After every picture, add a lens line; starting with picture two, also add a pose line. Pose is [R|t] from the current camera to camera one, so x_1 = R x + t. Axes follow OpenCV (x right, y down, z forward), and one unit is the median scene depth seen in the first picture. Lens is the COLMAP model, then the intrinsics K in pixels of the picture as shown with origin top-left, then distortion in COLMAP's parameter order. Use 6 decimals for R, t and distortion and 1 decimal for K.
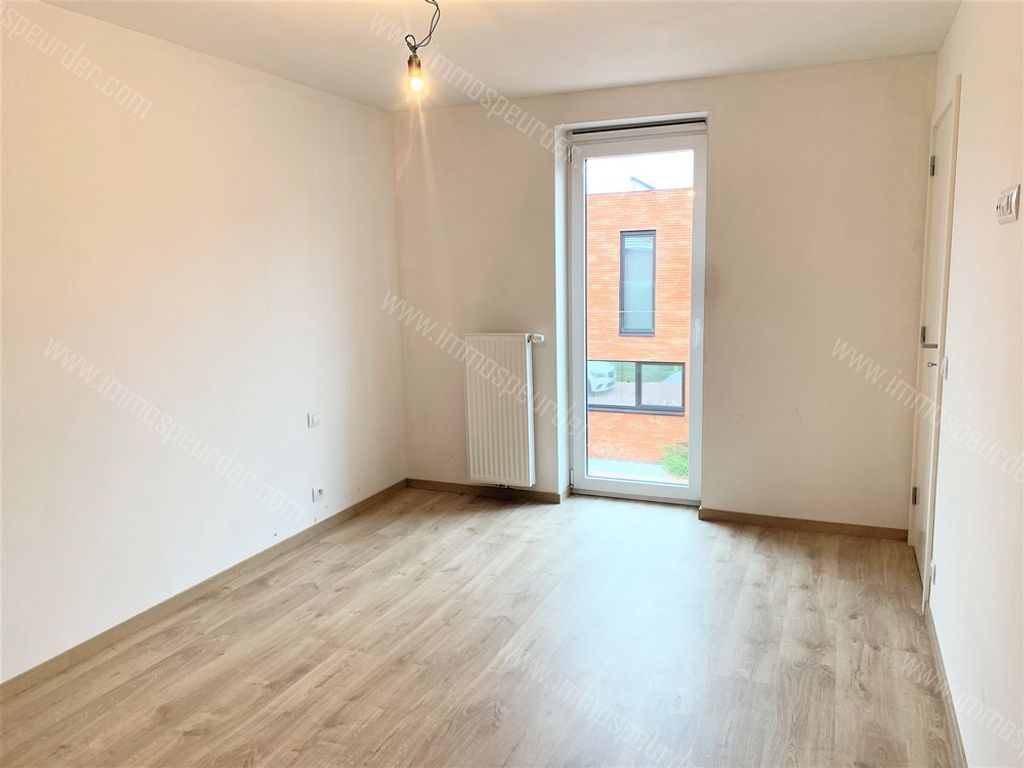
lens RADIAL K [[780.4, 0, 514.3], [0, 780.4, 382.6], [0, 0, 1]] dist [0.009021, 0.002409]
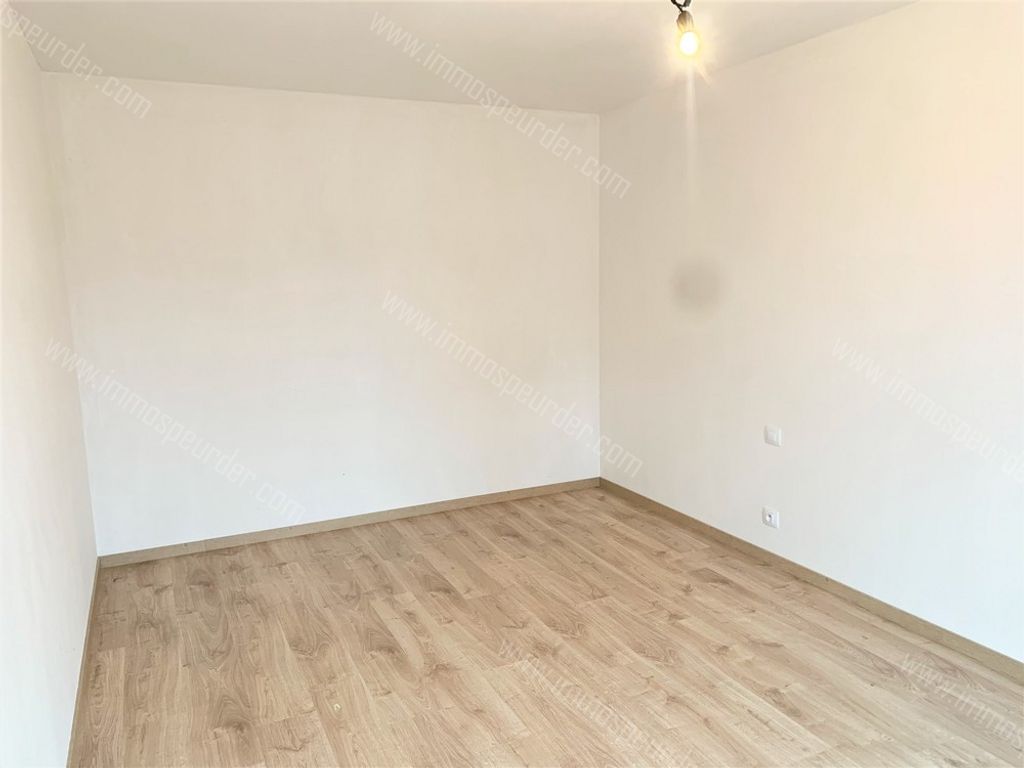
lens RADIAL K [[780.4, 0, 514.6], [0, 780.4, 386.3], [0, 0, 1]] dist [0.009021, 0.002409]
pose [[-0.660243, 0.156895, -0.734482, 0.558707], [-0.076400, 0.958834, 0.273498, -0.221611], [0.747156, 0.236690, -0.621076, 1.256406]]
